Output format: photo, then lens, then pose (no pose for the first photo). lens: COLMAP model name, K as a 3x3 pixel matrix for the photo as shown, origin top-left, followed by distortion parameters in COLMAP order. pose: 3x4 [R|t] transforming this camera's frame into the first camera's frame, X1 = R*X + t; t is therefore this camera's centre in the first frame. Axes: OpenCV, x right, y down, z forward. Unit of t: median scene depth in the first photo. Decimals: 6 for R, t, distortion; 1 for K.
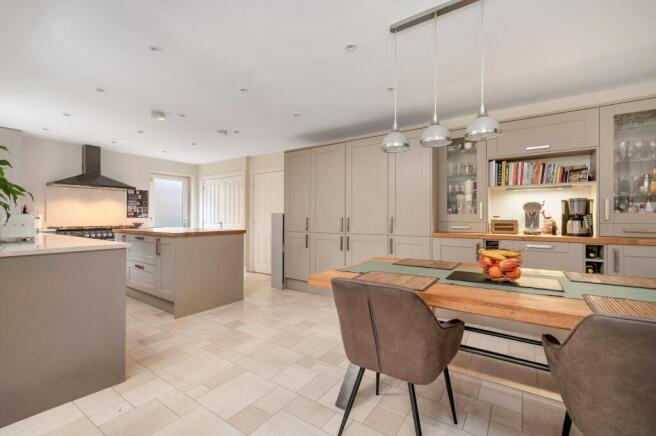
lens RADIAL K [[281.1, 0, 327.3], [0, 281.1, 217.1], [0, 0, 1]] dist [0.002554, 0.000404]
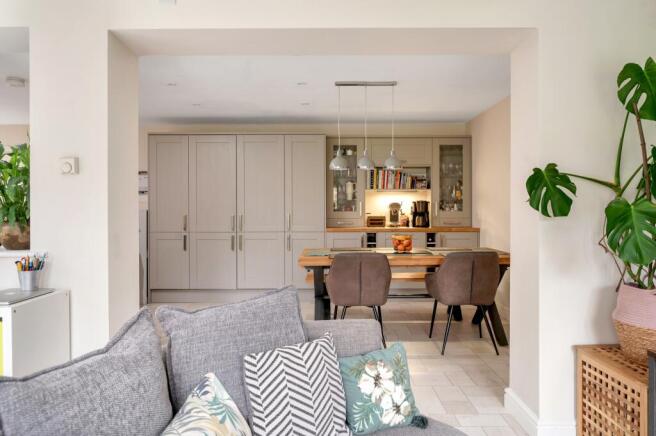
lens RADIAL K [[435.2, 0, 326.8], [0, 435.2, 214.5], [0, 0, 1]] dist [-0.004706, -0.000225]
pose [[0.833351, -0.010198, 0.552650, -0.645202], [0.003251, 0.999903, 0.013549, -0.025335], [-0.552734, -0.009495, 0.833304, -0.504061]]
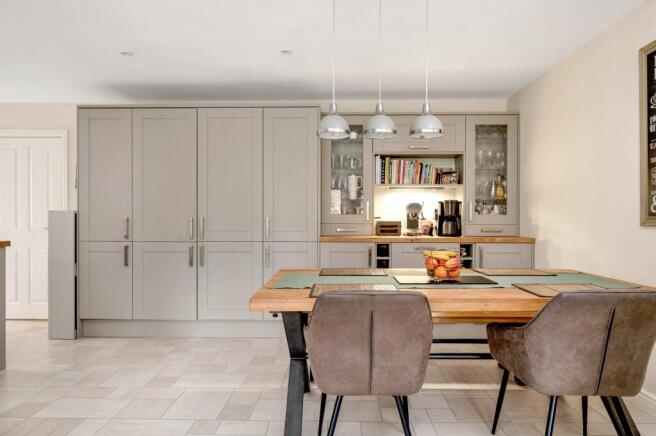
lens RADIAL K [[397.1, 0, 331.0], [0, 397.1, 222.9], [0, 0, 1]] dist [-0.002142, -0.001209]
pose [[0.837244, -0.004307, 0.546812, -0.252412], [-0.002203, 0.999934, 0.011249, 0.001433], [-0.546825, -0.010623, 0.837180, 0.015225]]
